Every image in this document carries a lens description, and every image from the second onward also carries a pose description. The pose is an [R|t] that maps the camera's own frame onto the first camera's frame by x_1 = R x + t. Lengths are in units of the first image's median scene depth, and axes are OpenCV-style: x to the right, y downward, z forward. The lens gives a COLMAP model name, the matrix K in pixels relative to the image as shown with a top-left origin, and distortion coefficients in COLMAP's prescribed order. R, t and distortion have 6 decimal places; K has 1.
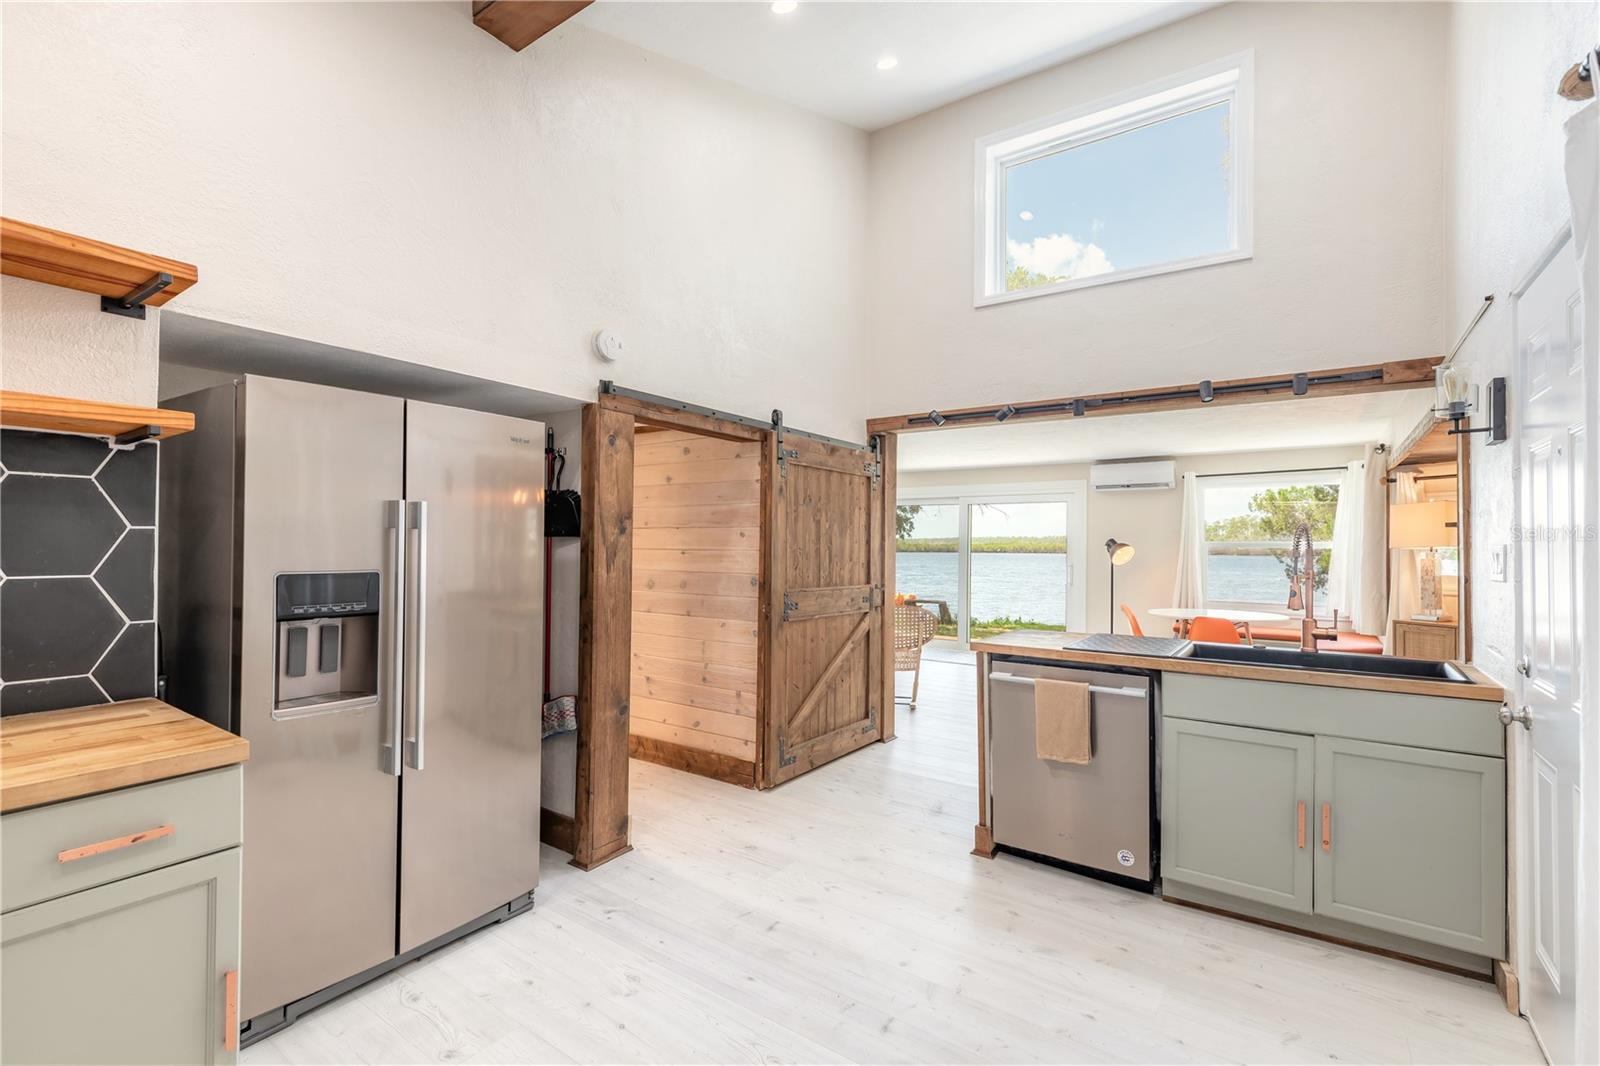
lens RADIAL K [[722.8, 0, 793.6], [0, 722.8, 543.4], [0, 0, 1]] dist [0.006035, -0.001855]
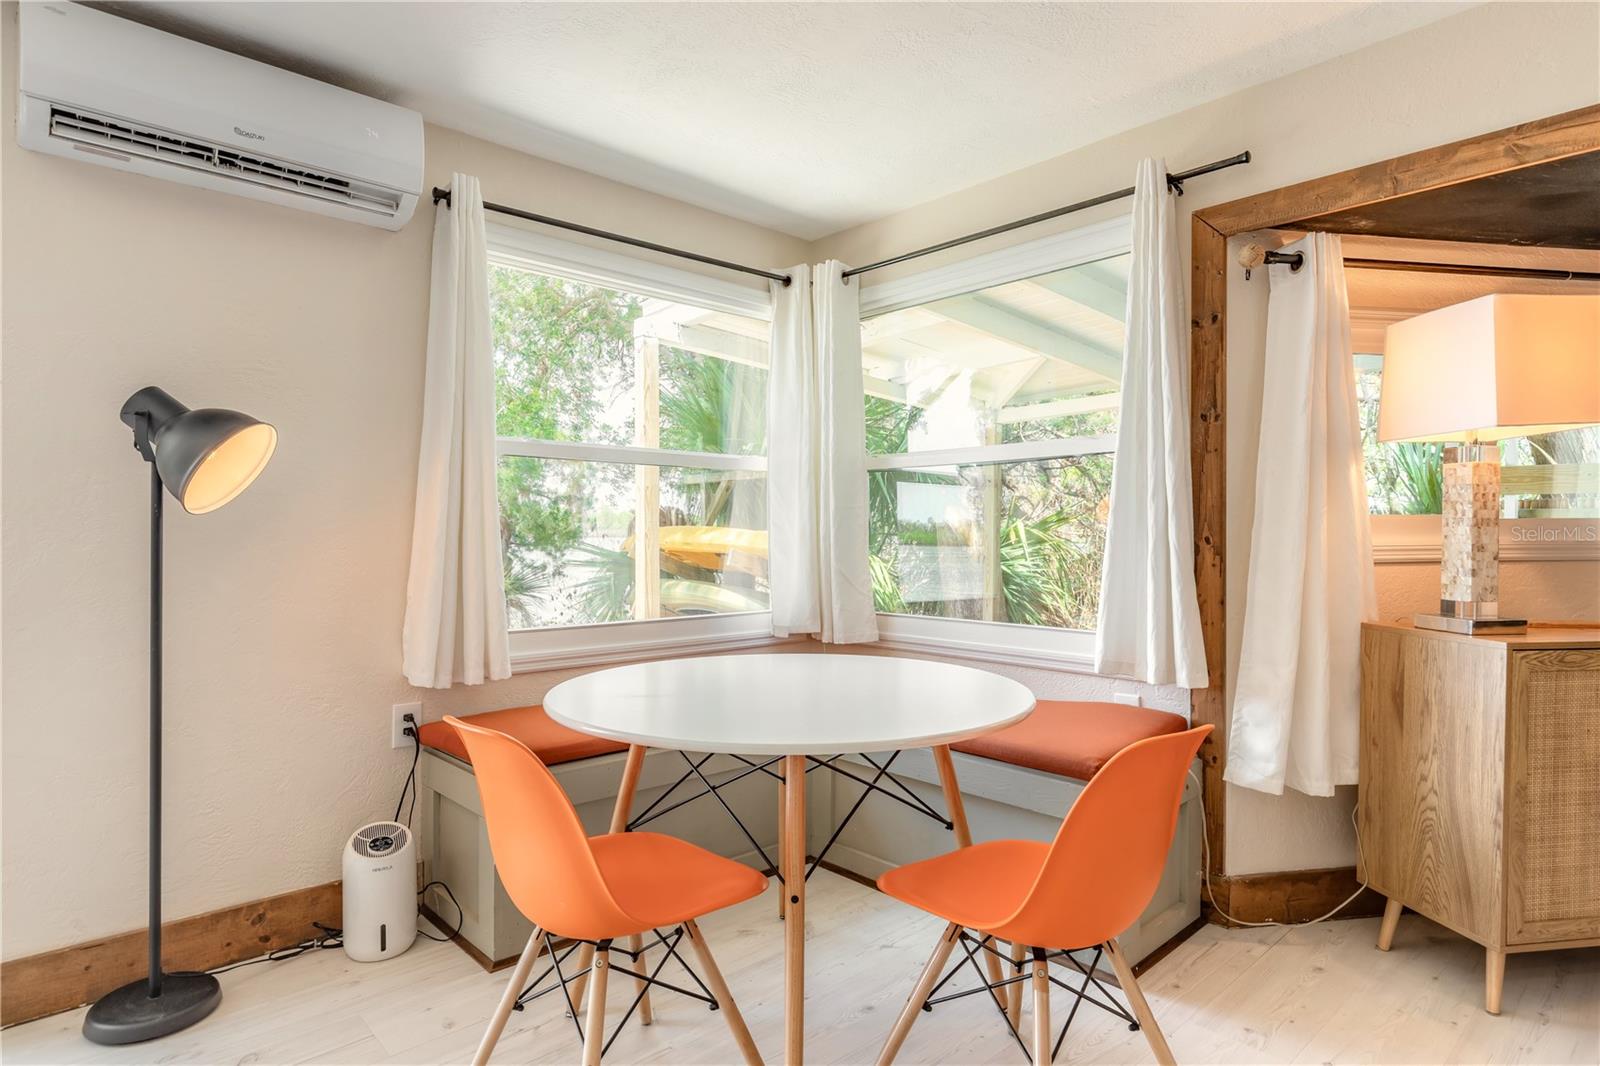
lens RADIAL K [[876.1, 0, 794.3], [0, 876.1, 542.5], [0, 0, 1]] dist [0.004277, 0.000707]
pose [[0.205081, -0.015271, 0.978626, 0.422829], [-0.009032, 0.999806, 0.017494, 0.061772], [-0.978703, -0.012426, 0.204903, 1.421828]]
